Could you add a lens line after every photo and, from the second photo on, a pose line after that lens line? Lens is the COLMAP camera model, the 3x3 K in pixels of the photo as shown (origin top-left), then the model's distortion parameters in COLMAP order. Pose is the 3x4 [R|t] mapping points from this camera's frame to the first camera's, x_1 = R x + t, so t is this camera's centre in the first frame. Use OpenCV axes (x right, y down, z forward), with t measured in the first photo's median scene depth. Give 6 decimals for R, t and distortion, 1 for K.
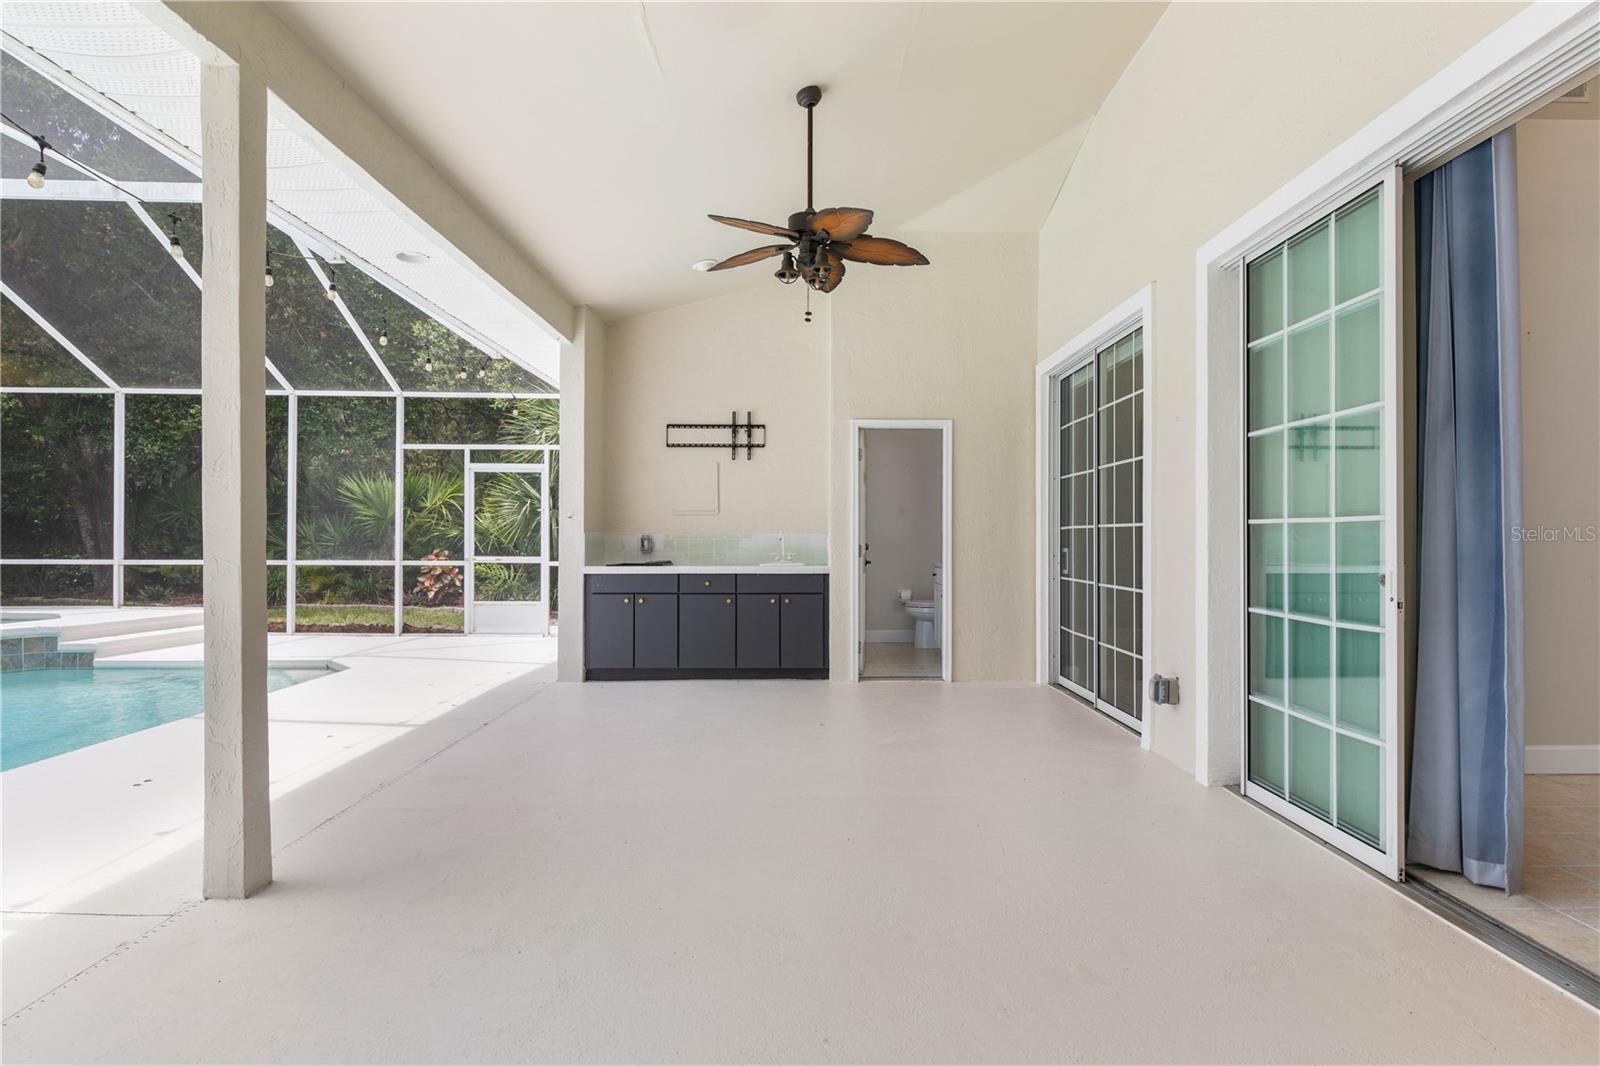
lens RADIAL K [[789.5, 0, 803.1], [0, 789.5, 536.2], [0, 0, 1]] dist [0.001925, 0.000613]
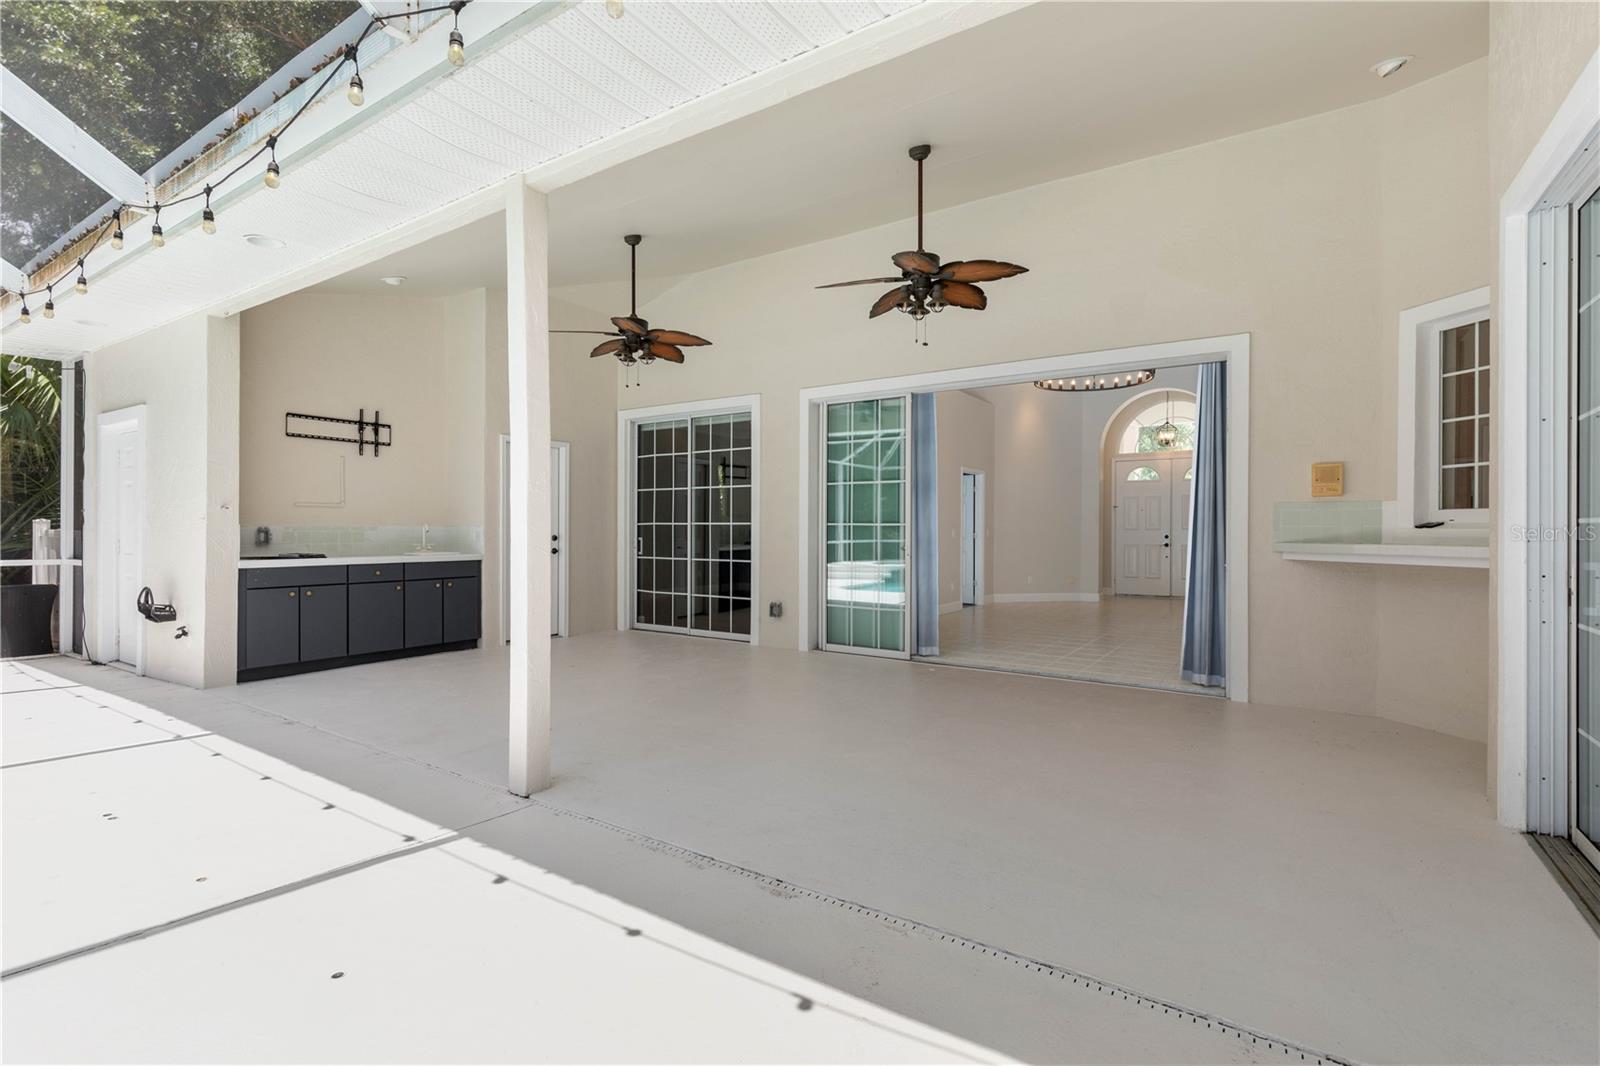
lens RADIAL K [[733.7, 0, 828.8], [0, 733.7, 532.6], [0, 0, 1]] dist [-0.002311, -0.000805]
pose [[0.538832, -0.002069, 0.842411, -0.572330], [-0.005779, 0.999964, 0.006152, -0.003892], [-0.842393, -0.008183, 0.538801, -0.046044]]
